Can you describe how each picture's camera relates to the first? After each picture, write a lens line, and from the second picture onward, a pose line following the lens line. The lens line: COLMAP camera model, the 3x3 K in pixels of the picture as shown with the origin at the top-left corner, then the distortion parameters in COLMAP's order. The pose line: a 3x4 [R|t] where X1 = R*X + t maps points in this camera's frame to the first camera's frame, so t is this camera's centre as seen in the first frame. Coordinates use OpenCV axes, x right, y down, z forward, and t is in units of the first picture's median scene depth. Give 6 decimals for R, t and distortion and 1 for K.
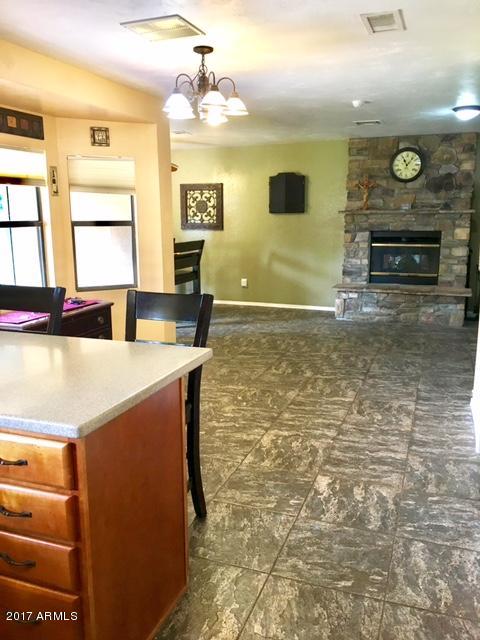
lens RADIAL K [[546.2, 0, 240.0], [0, 546.2, 320.0], [0, 0, 1]] dist [0.081179, -0.116148]
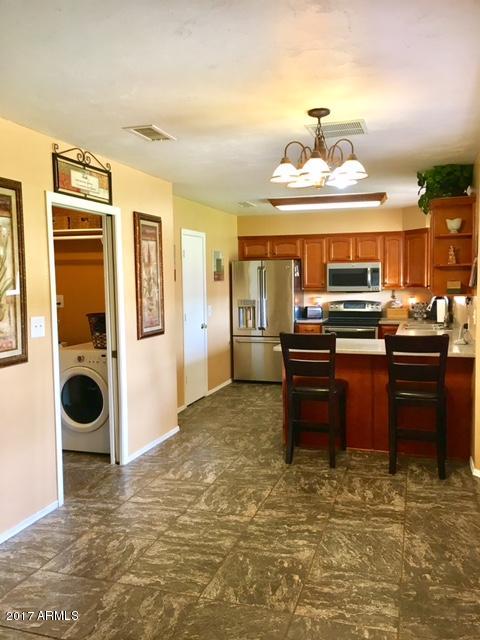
lens RADIAL K [[546.2, 0, 240.0], [0, 546.2, 320.0], [0, 0, 1]] dist [0.081179, -0.116148]
pose [[-0.999001, 0.020283, -0.039831, 0.101656], [0.009009, 0.964194, 0.265043, -0.381189], [0.043780, 0.264420, -0.963413, 1.856038]]
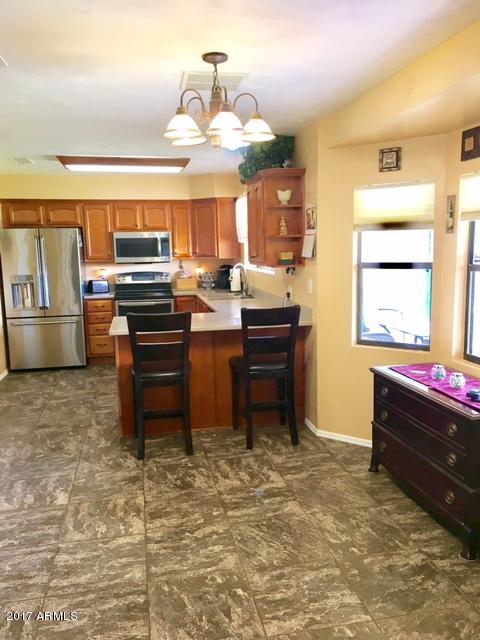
lens RADIAL K [[546.2, 0, 240.0], [0, 546.2, 320.0], [0, 0, 1]] dist [0.081179, -0.116148]
pose [[-0.854862, 0.096849, -0.509736, 0.318109], [-0.074026, 0.949609, 0.304571, -0.359161], [0.513547, 0.298100, -0.804615, 1.662337]]
